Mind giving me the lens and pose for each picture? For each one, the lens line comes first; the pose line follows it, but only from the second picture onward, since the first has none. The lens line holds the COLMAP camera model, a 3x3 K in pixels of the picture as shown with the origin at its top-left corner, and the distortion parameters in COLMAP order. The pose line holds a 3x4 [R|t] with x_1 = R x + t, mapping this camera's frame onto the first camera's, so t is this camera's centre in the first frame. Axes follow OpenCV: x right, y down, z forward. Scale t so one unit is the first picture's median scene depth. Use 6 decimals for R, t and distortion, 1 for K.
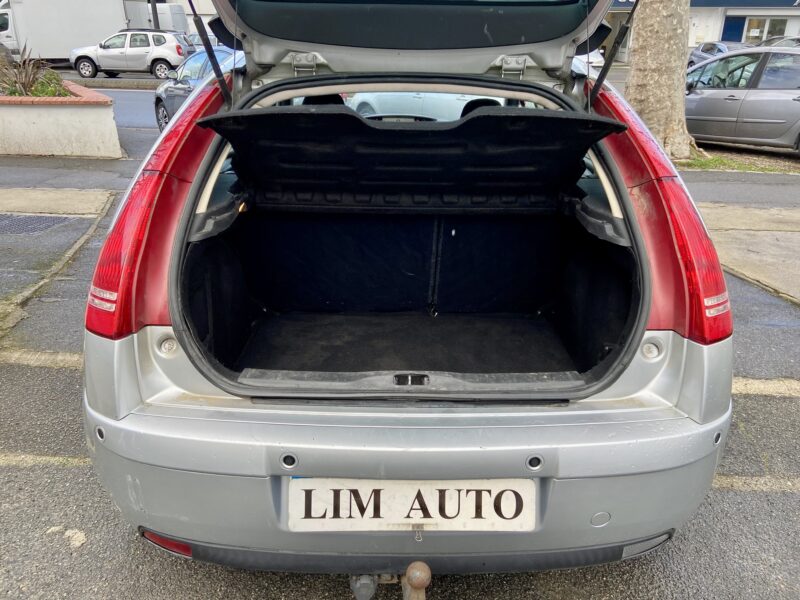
lens RADIAL K [[601.0, 0, 396.6], [0, 601.0, 285.5], [0, 0, 1]] dist [0.088391, -0.109706]
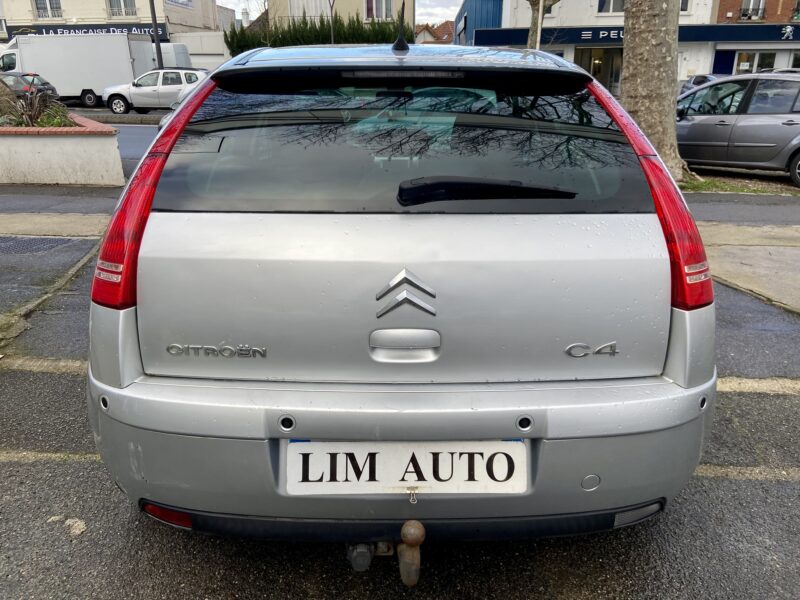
lens RADIAL K [[601.0, 0, 396.6], [0, 601.0, 285.5], [0, 0, 1]] dist [0.088391, -0.109706]
pose [[0.999961, -0.008855, -0.000436, 0.006858], [0.008817, 0.998401, -0.055841, 0.064702], [0.000930, 0.055835, 0.998440, -0.024310]]
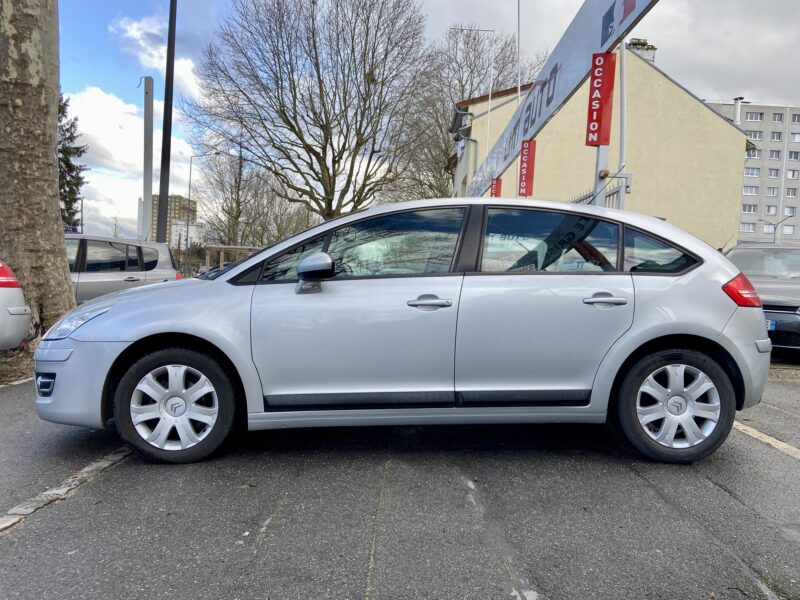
lens RADIAL K [[601.0, 0, 396.6], [0, 601.0, 285.5], [0, 0, 1]] dist [0.088391, -0.109706]
pose [[-0.041257, -0.023460, 0.998873, -1.769738], [0.342632, 0.938772, 0.036201, -0.610140], [-0.938563, 0.343739, -0.030693, 2.103953]]
